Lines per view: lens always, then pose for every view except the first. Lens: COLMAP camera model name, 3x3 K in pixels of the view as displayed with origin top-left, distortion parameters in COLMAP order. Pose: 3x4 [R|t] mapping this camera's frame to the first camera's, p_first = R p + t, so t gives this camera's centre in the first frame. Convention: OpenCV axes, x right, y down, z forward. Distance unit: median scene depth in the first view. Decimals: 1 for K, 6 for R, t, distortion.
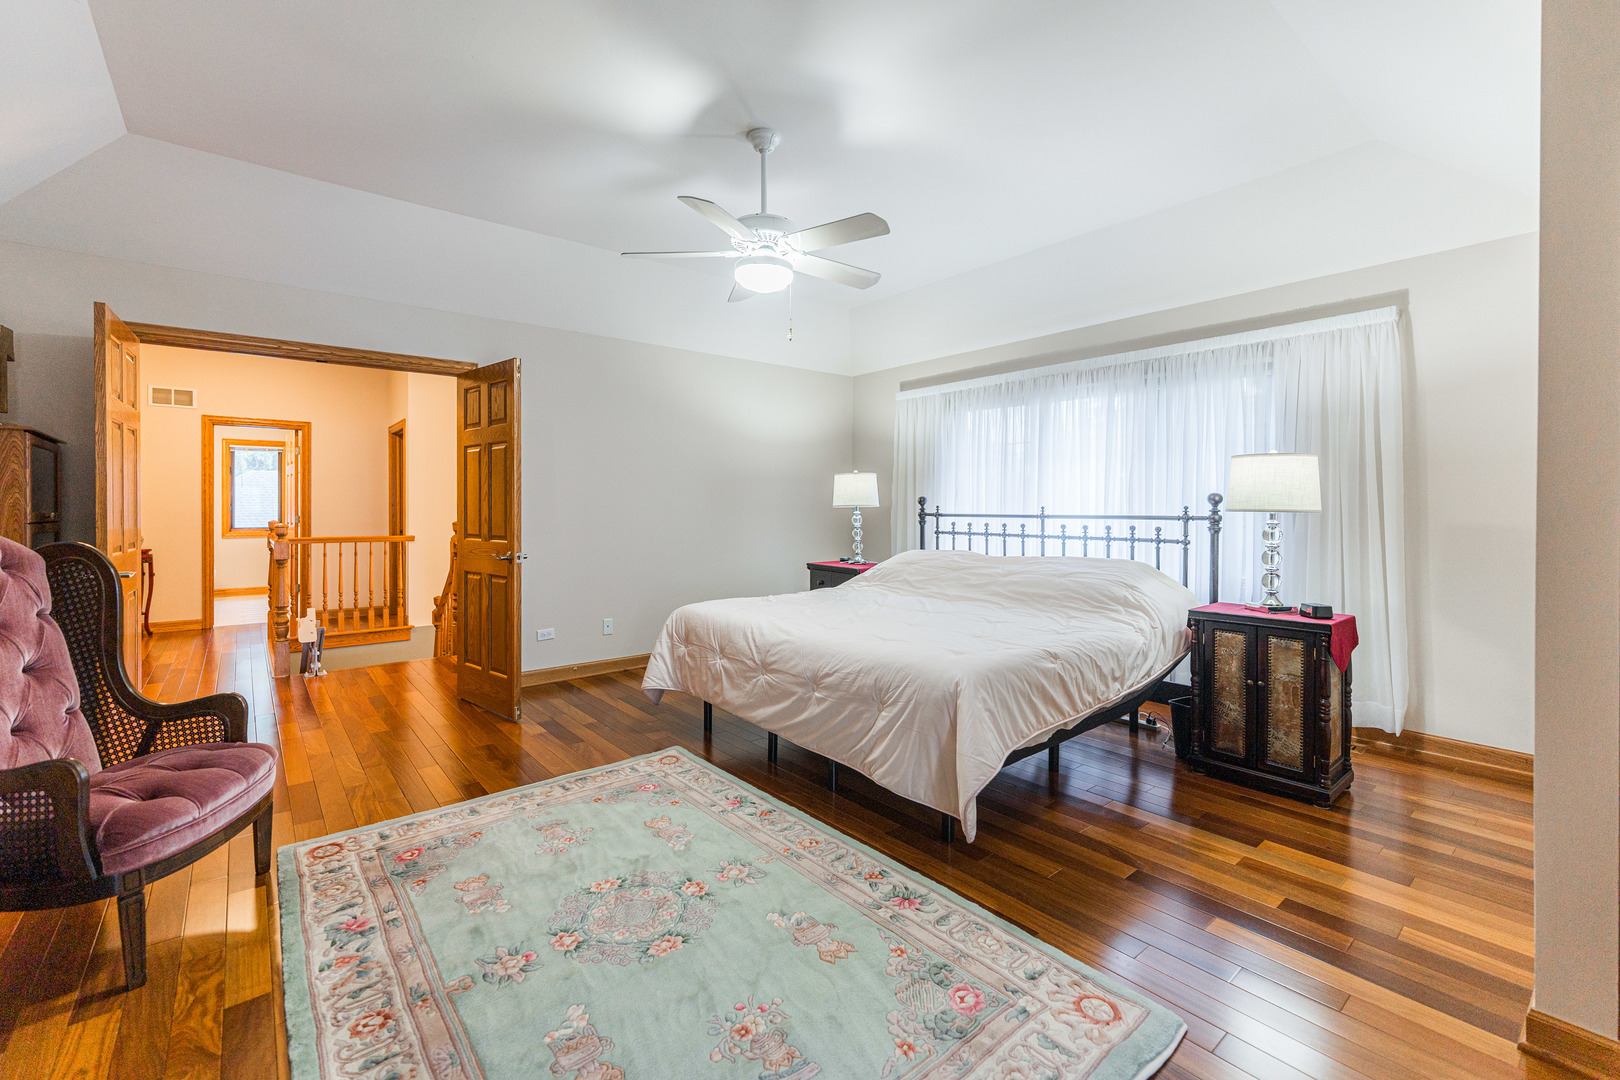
lens RADIAL K [[664.0, 0, 815.1], [0, 664.0, 529.9], [0, 0, 1]] dist [-0.002402, -0.000109]
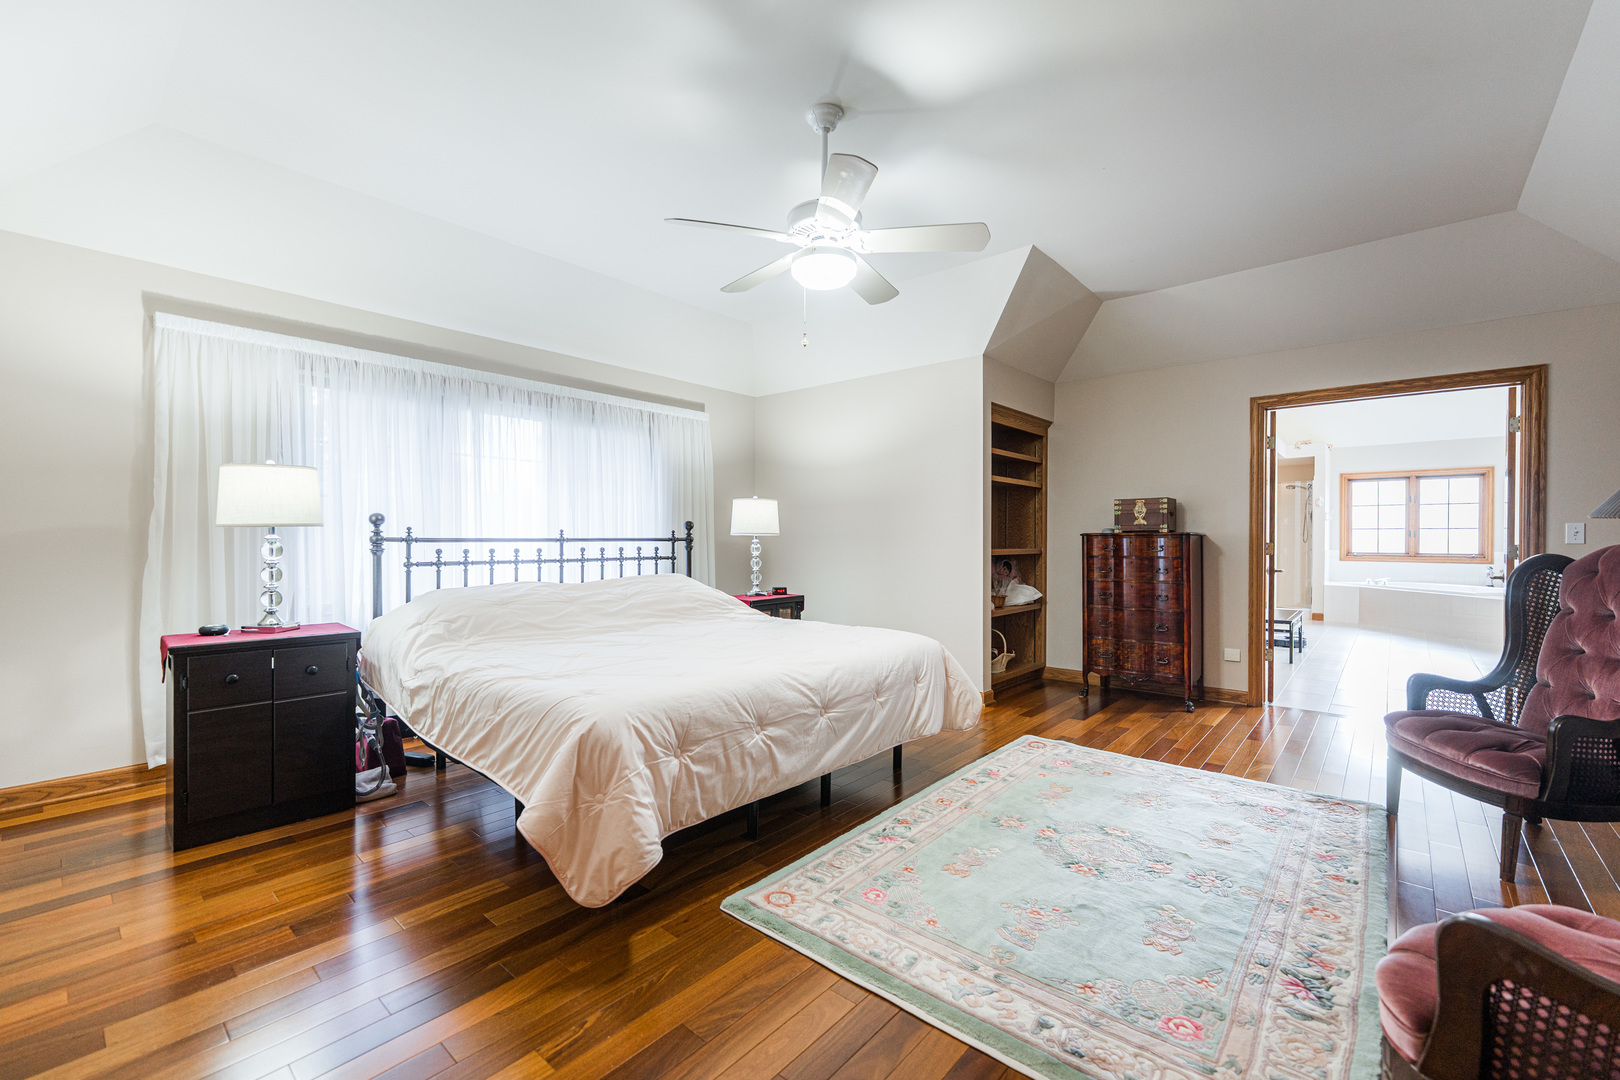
lens RADIAL K [[664.0, 0, 812.9], [0, 664.0, 533.4], [0, 0, 1]] dist [0.019894, -0.000242]
pose [[-0.139968, -0.003239, 0.990151, -0.789243], [0.024167, 0.999686, 0.006686, -0.032237], [-0.989861, 0.024864, -0.139846, 0.909815]]
